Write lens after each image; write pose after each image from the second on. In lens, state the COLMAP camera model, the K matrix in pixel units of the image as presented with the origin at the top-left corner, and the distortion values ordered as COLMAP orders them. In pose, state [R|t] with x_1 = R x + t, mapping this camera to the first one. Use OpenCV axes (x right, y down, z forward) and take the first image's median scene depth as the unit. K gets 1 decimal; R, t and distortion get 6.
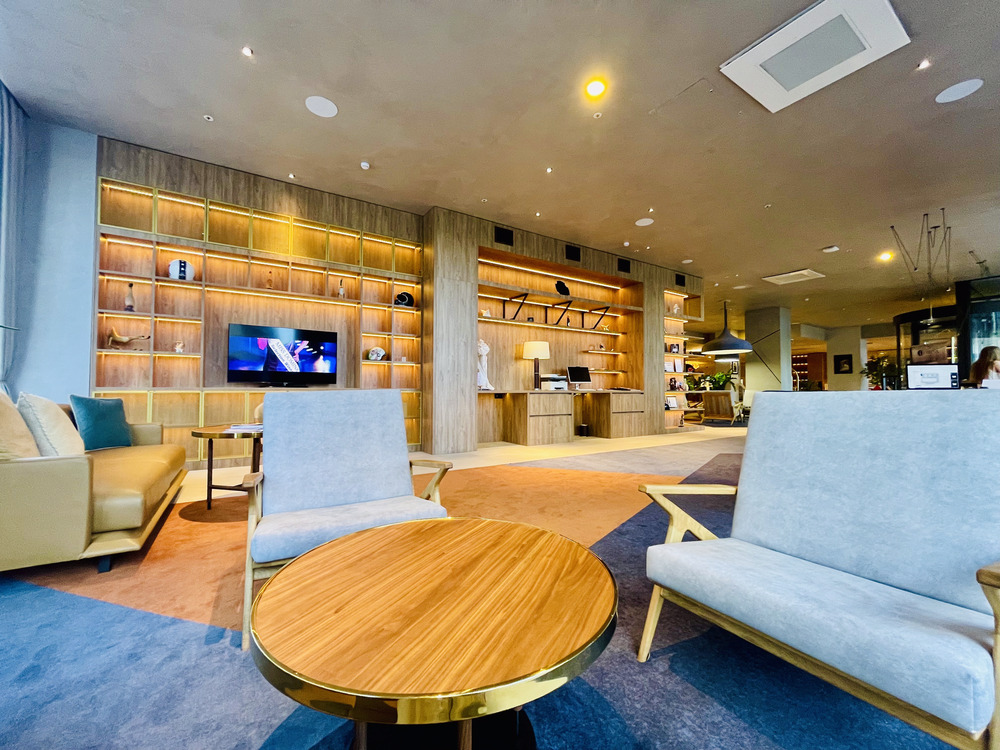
lens RADIAL K [[397.9, 0, 501.3], [0, 397.9, 377.5], [0, 0, 1]] dist [-0.002914, 0.000543]
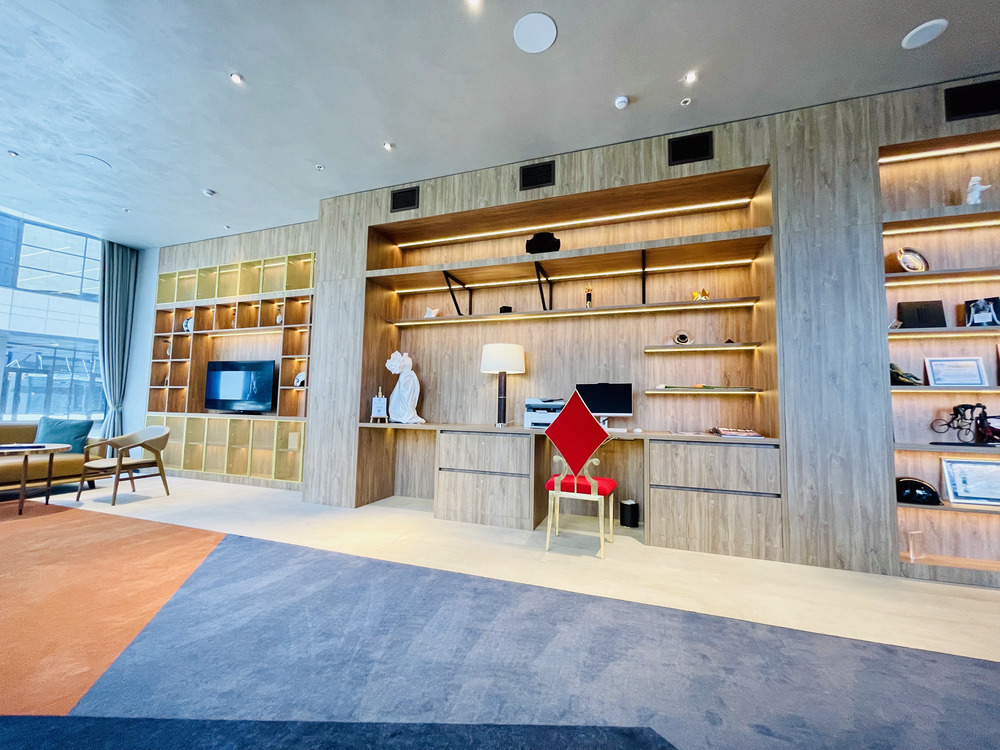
lens RADIAL K [[397.9, 0, 497.1], [0, 397.9, 379.5], [0, 0, 1]] dist [-0.002914, 0.000543]
pose [[0.620760, -0.047503, -0.782561, 0.578769], [0.003861, 0.998336, -0.057538, -0.003285], [0.783992, 0.032696, 0.619910, 0.653486]]
